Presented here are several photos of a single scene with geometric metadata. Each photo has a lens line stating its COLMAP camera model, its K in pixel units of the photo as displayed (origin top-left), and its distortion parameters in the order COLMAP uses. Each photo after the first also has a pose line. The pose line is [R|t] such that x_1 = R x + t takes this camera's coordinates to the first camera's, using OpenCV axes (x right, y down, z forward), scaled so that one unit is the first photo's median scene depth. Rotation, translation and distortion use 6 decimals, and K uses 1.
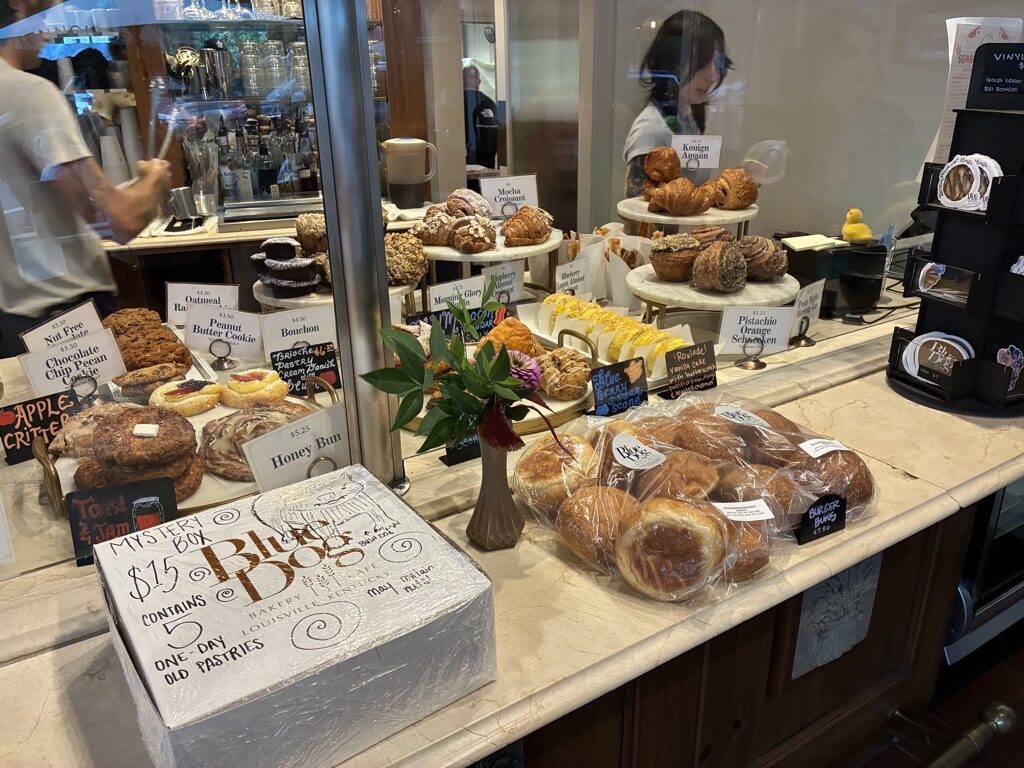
lens RADIAL K [[765.6, 0, 512.0], [0, 765.6, 384.0], [0, 0, 1]] dist [0.007150, -0.002468]
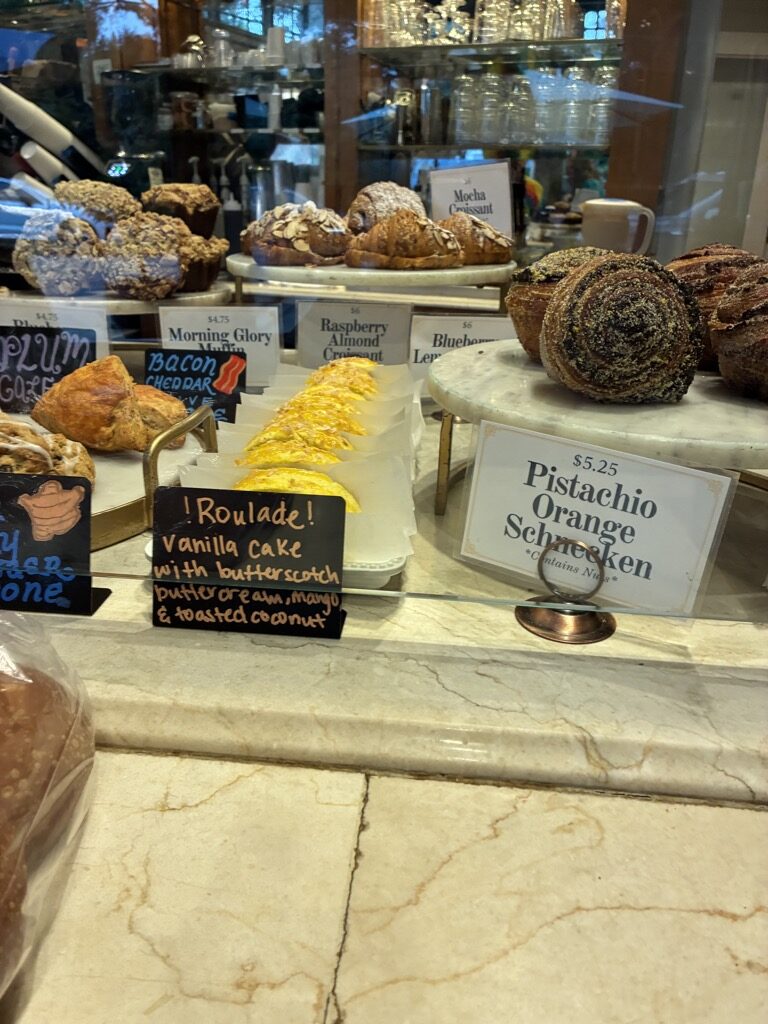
lens RADIAL K [[765.6, 0, 384.0], [0, 765.6, 512.0], [0, 0, 1]] dist [0.007150, -0.002468]
pose [[0.788063, 0.263265, -0.556460, 0.439208], [-0.264601, 0.961039, 0.079943, -0.078302], [0.555826, 0.084240, 0.827019, 0.714252]]
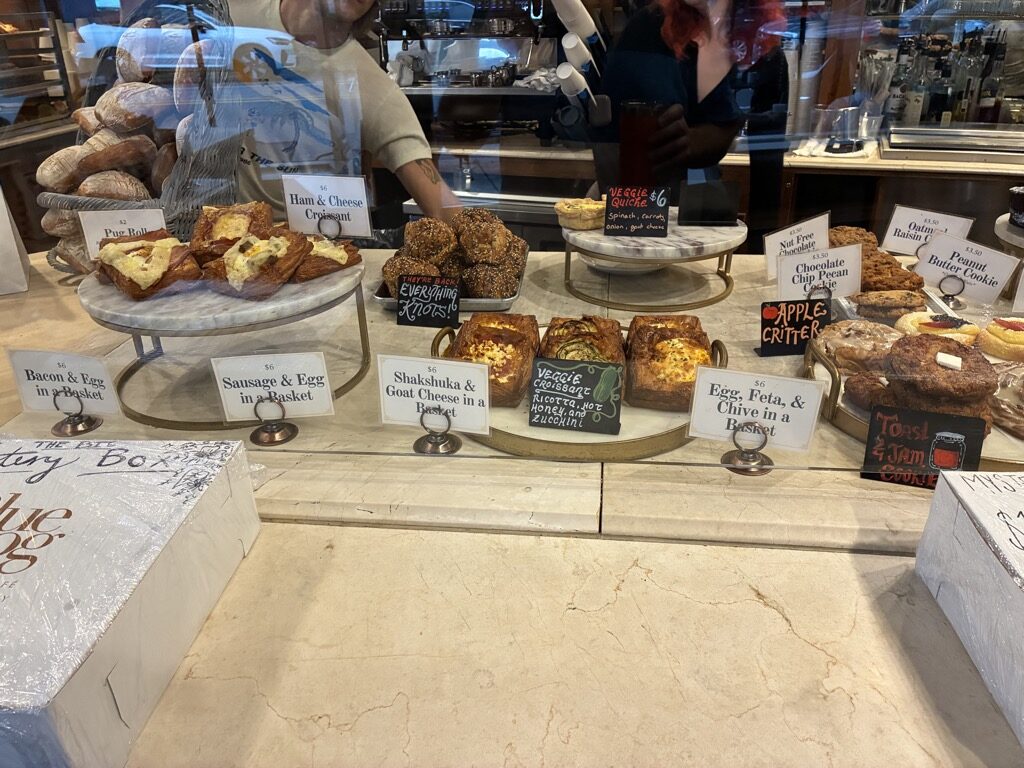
lens RADIAL K [[765.6, 0, 512.0], [0, 765.6, 384.0], [0, 0, 1]] dist [0.007150, -0.002468]
pose [[0.763749, 0.275425, -0.583806, -0.242099], [-0.223373, 0.961295, 0.161293, 0.040484], [0.605634, 0.007219, 0.795711, -0.046510]]
